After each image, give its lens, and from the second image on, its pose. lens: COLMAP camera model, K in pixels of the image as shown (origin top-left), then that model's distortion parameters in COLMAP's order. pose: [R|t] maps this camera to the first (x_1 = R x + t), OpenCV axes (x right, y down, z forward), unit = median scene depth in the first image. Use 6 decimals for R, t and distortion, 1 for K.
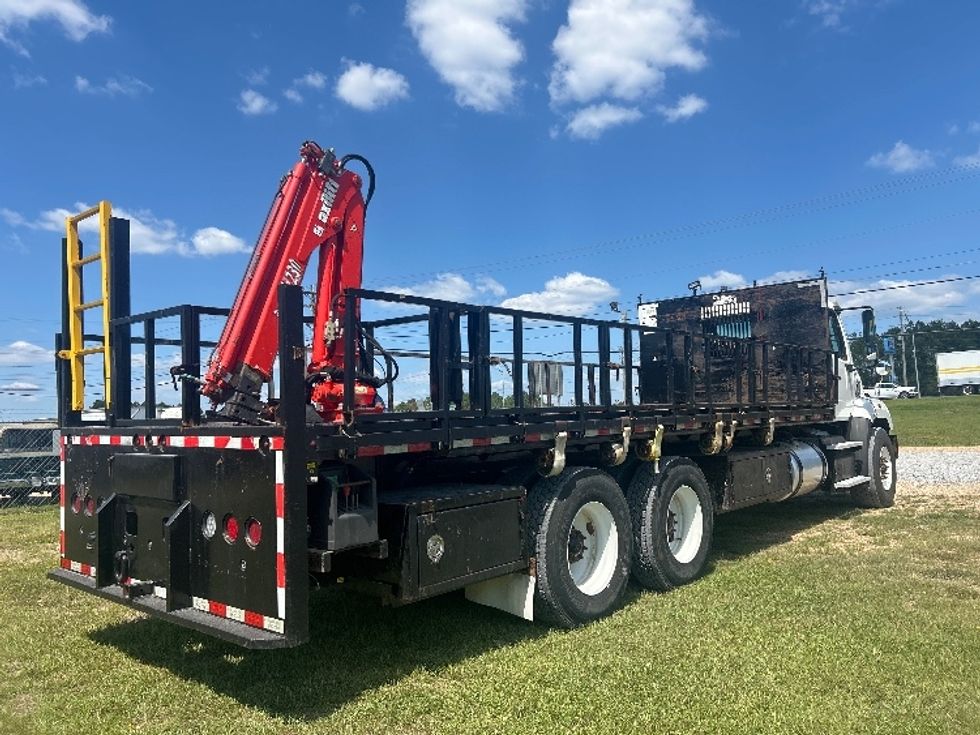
lens RADIAL K [[738.1, 0, 496.1], [0, 738.1, 365.3], [0, 0, 1]] dist [0.078582, -0.086864]
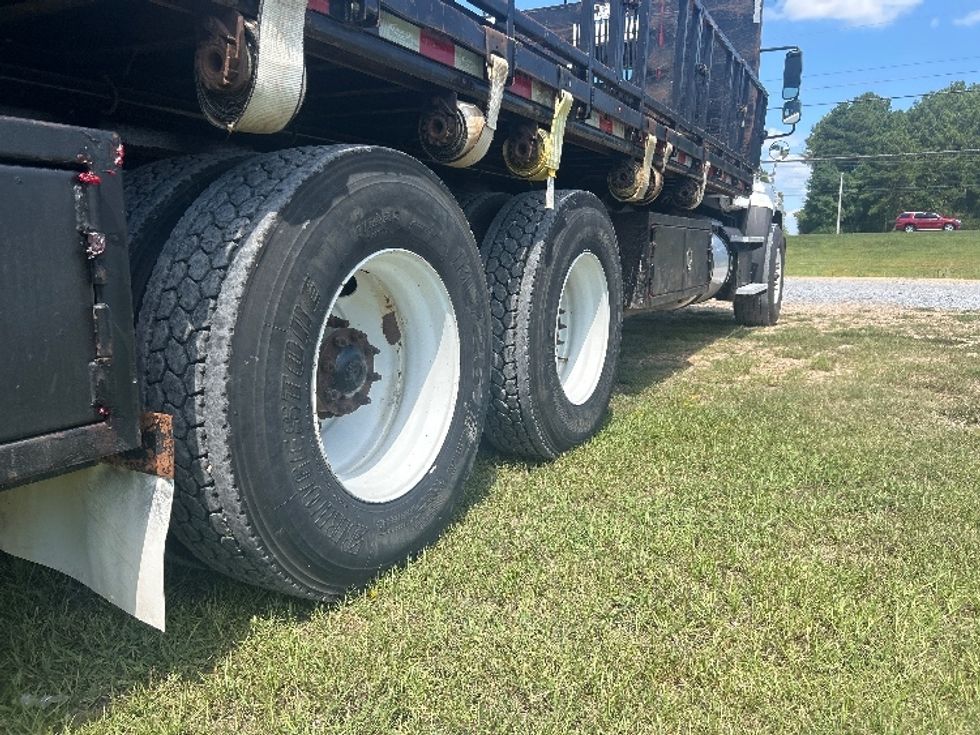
lens RADIAL K [[738.1, 0, 496.1], [0, 738.1, 365.3], [0, 0, 1]] dist [0.078582, -0.086864]
pose [[0.967571, 0.002110, 0.252591, 0.082485], [-0.057771, 0.975310, 0.213151, 0.153263], [-0.245905, -0.220831, 0.943803, 0.616547]]
